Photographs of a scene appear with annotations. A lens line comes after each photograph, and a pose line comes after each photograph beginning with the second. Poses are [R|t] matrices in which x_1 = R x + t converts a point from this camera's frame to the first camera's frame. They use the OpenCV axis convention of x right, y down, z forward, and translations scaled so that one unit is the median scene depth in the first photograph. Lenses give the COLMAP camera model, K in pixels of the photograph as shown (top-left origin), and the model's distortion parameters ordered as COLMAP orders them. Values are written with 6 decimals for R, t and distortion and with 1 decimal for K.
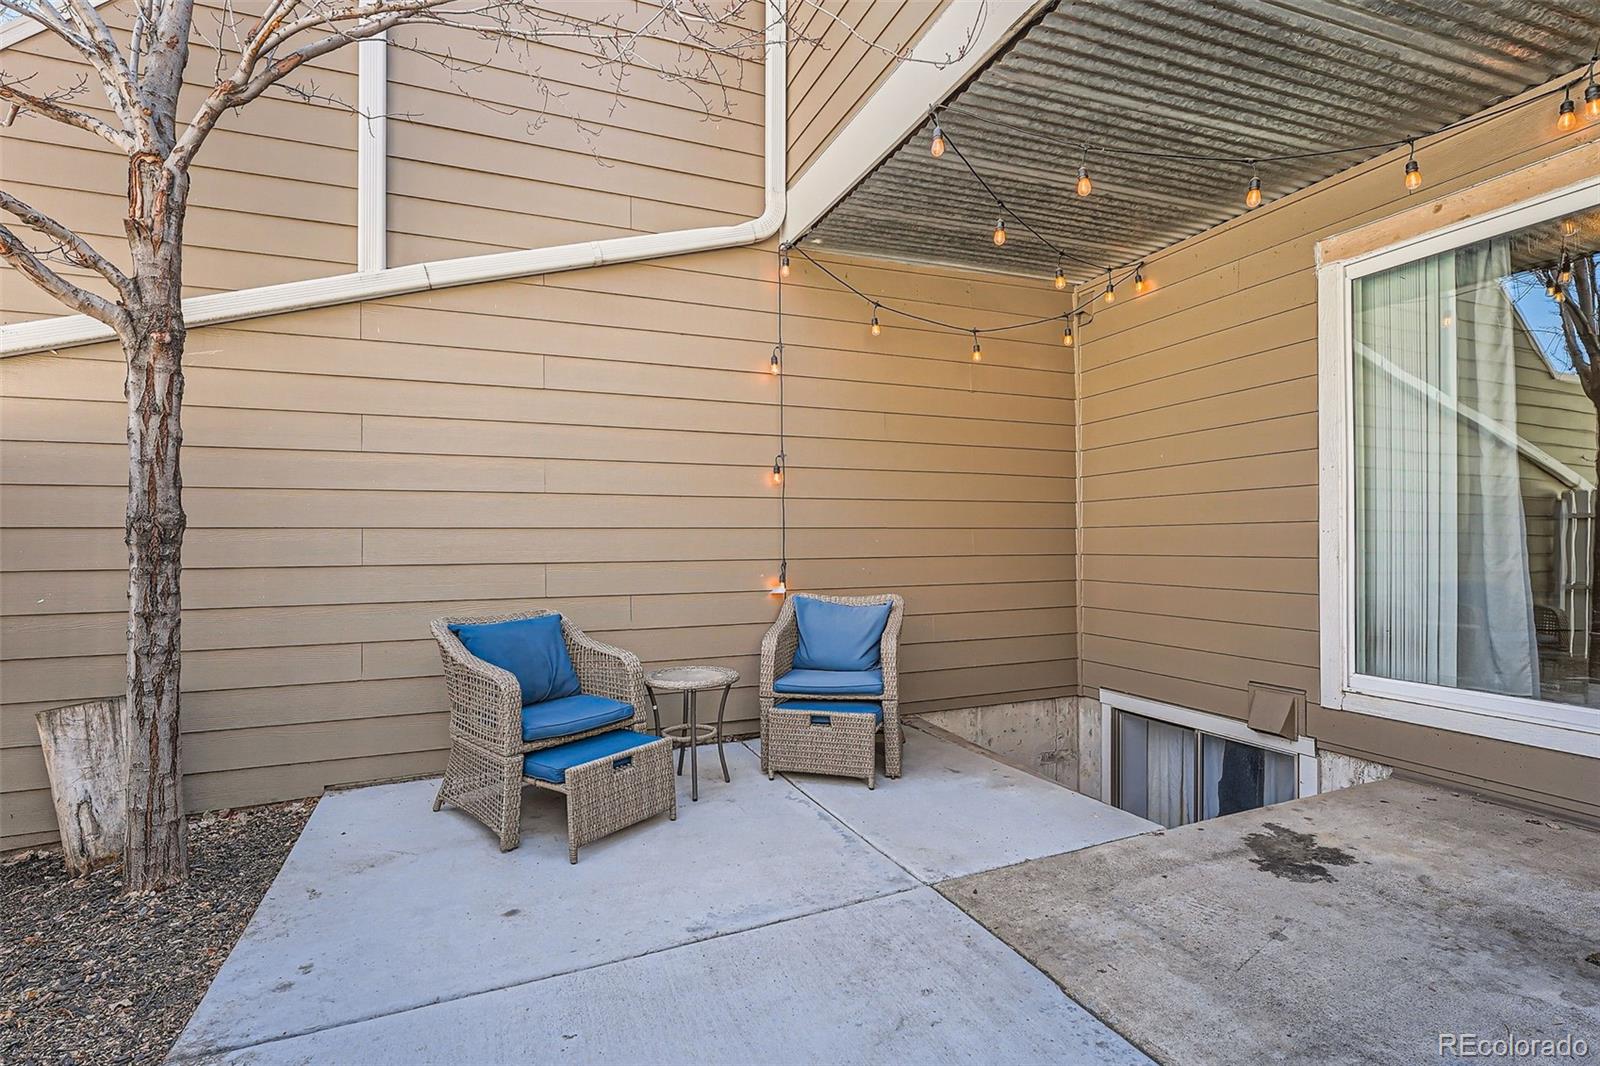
lens RADIAL K [[748.8, 0, 795.7], [0, 748.8, 543.0], [0, 0, 1]] dist [-0.015532, 0.000201]
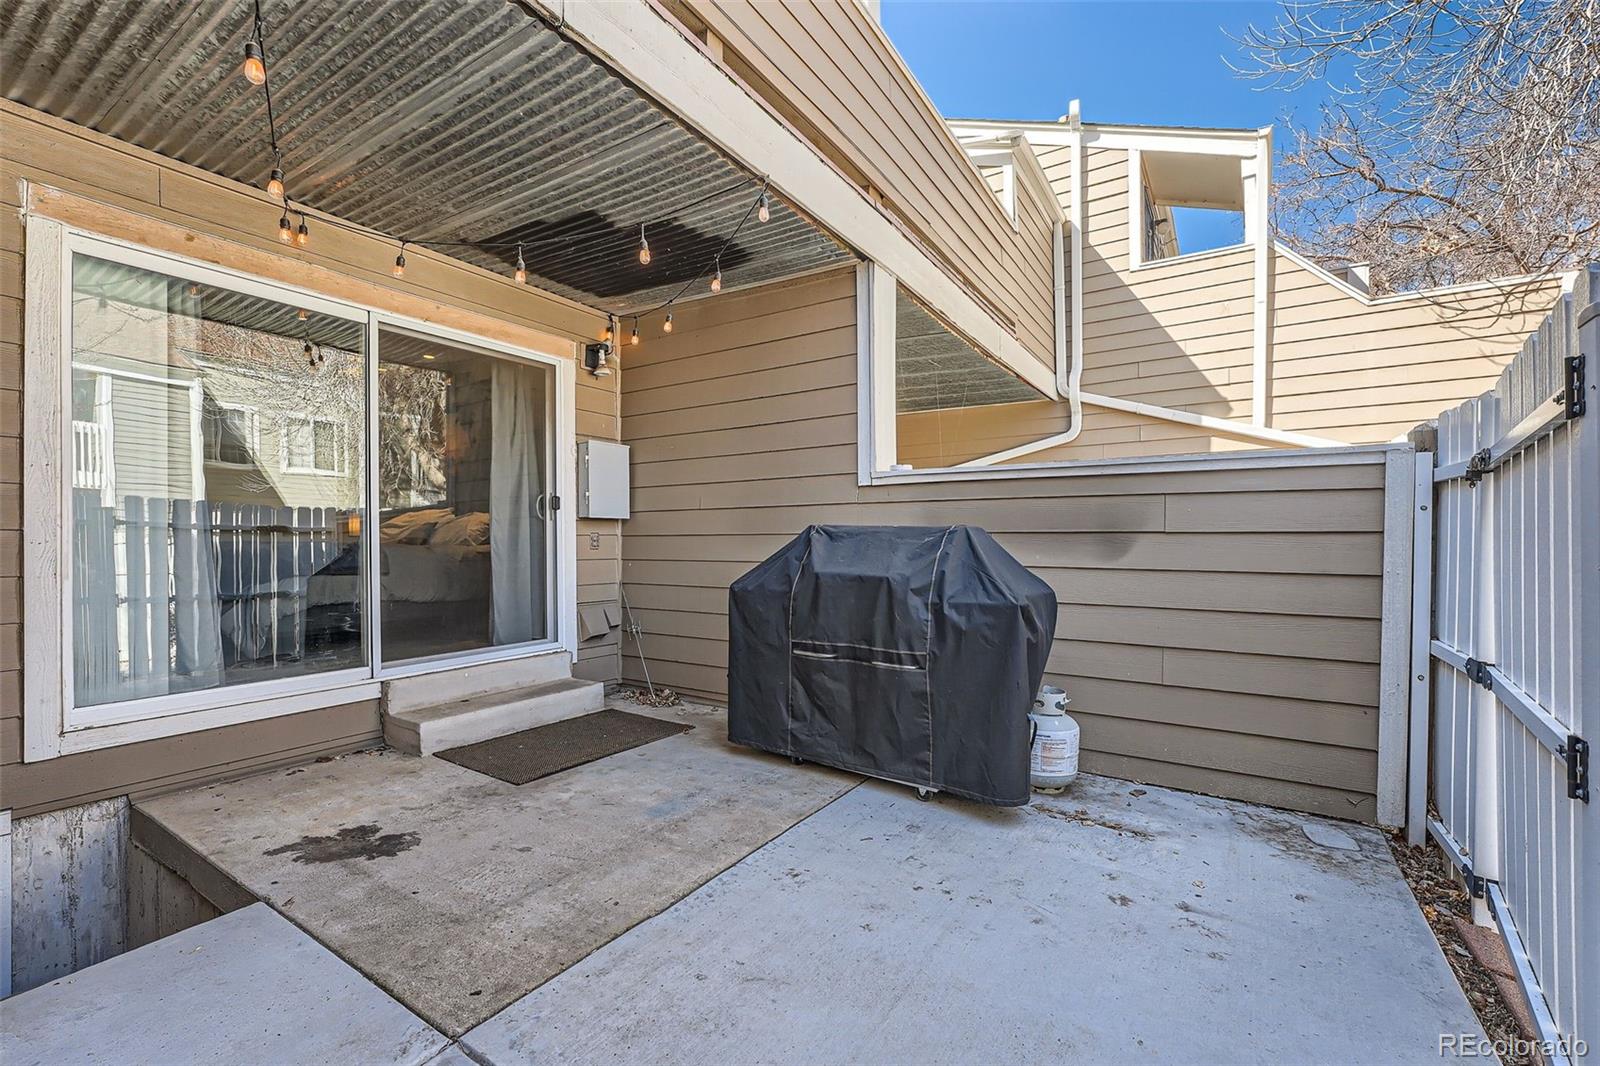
lens RADIAL K [[685.3, 0, 801.0], [0, 685.3, 538.2], [0, 0, 1]] dist [-0.017592, -0.000209]
pose [[-0.573617, 0.016651, 0.818955, -0.489340], [0.013020, 0.999852, -0.011210, -0.002153], [-0.819020, 0.004232, -0.573749, 0.999454]]
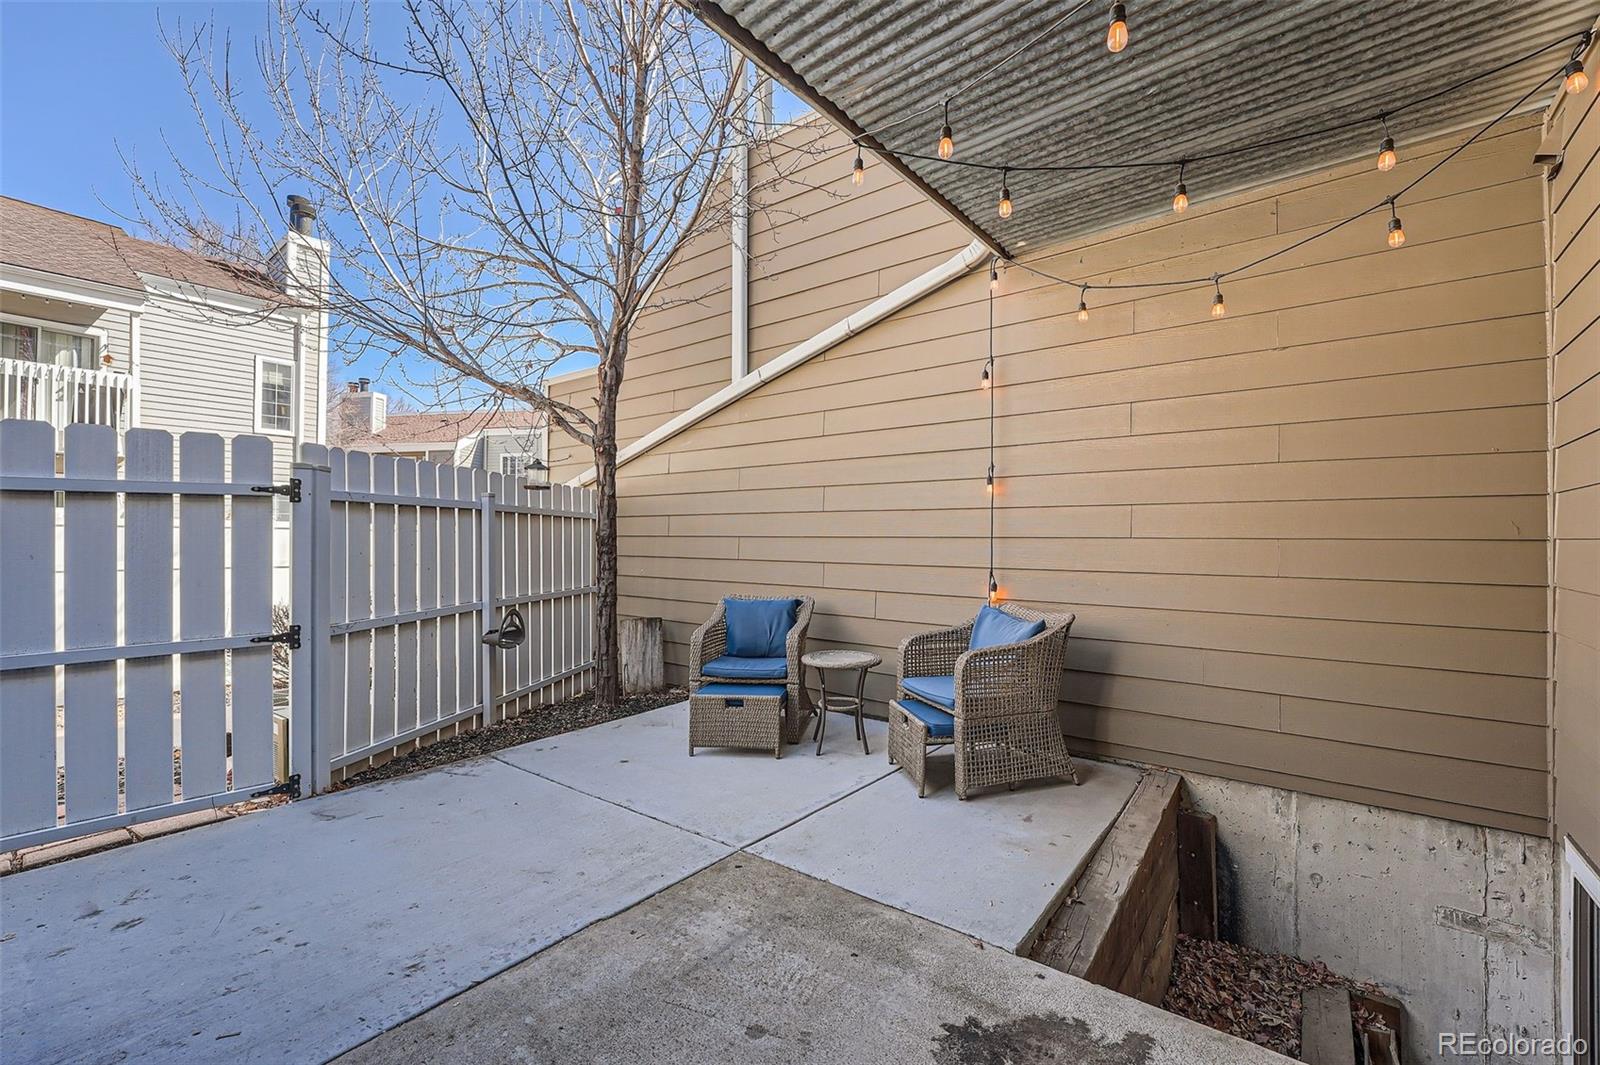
lens RADIAL K [[677.9, 0, 795.6], [0, 677.9, 532.8], [0, 0, 1]] dist [-0.015975, -0.000262]
pose [[0.480922, 0.003164, -0.876758, 1.046657], [-0.011299, 0.999933, -0.002589, -0.033870], [0.876691, 0.011152, 0.480925, 0.511175]]
